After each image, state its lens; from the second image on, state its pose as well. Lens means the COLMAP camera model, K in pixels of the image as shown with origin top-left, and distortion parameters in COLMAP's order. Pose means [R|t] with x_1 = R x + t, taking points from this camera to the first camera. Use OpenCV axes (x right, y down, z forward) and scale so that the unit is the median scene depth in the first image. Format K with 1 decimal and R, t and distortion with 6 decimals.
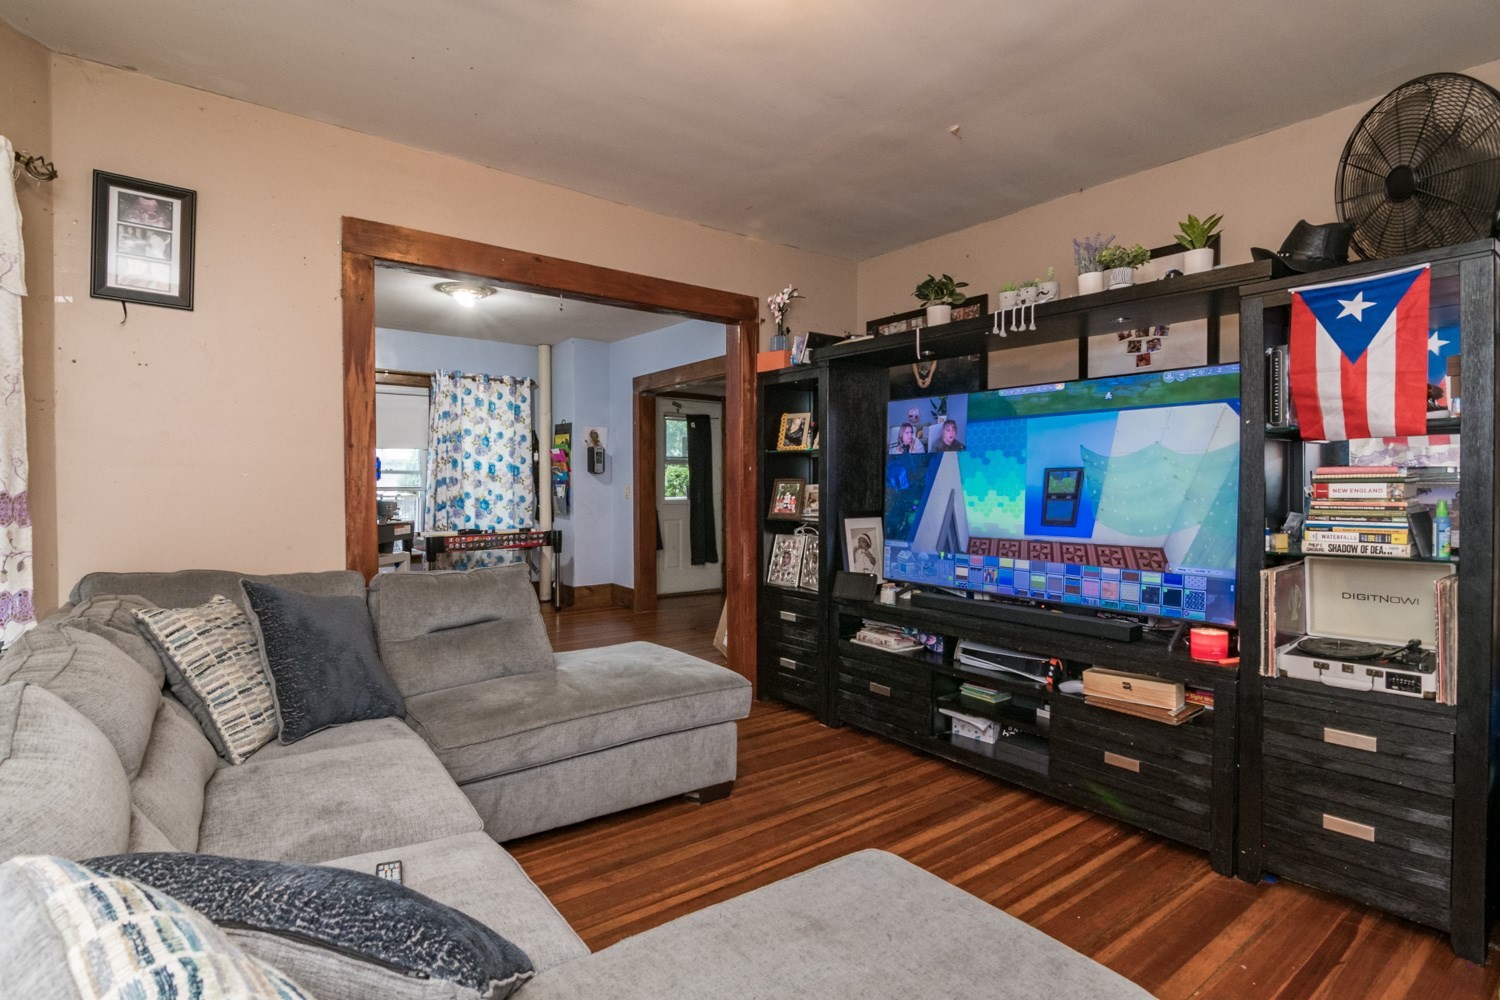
lens RADIAL K [[739.9, 0, 751.7], [0, 739.9, 503.7], [0, 0, 1]] dist [-0.005621, -0.002665]
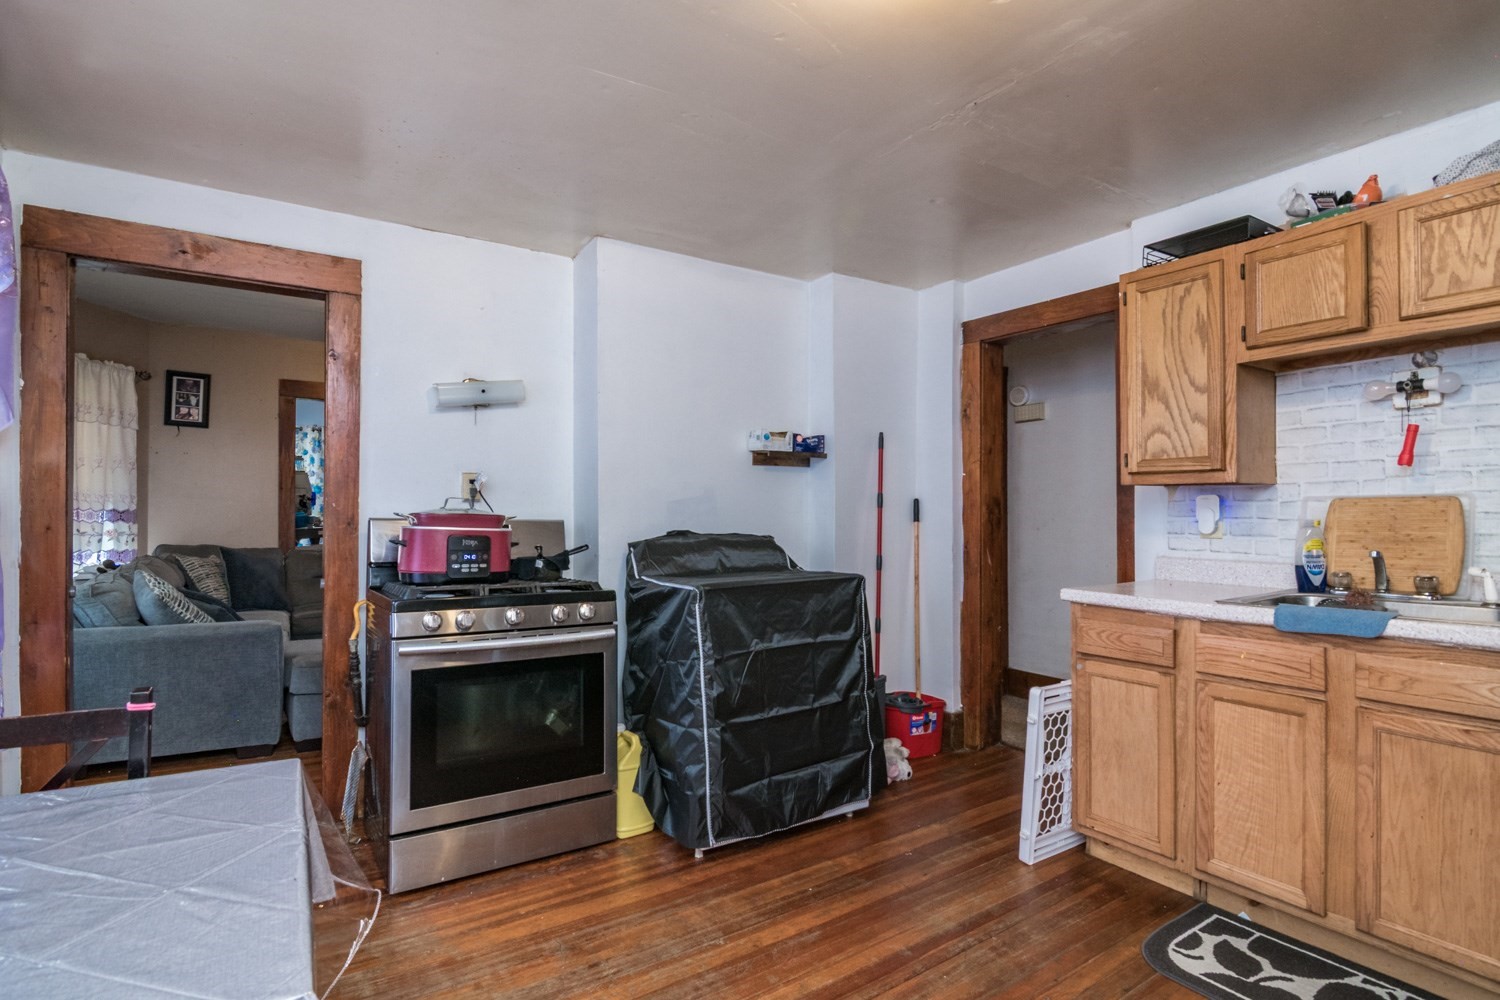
lens RADIAL K [[739.9, 0, 751.2], [0, 739.9, 508.7], [0, 0, 1]] dist [-0.005621, -0.002665]
pose [[0.997390, 0.006874, -0.071874, 0.873297], [-0.008530, 0.999704, -0.022765, 0.014045], [0.071696, 0.023318, 0.997154, -0.920898]]
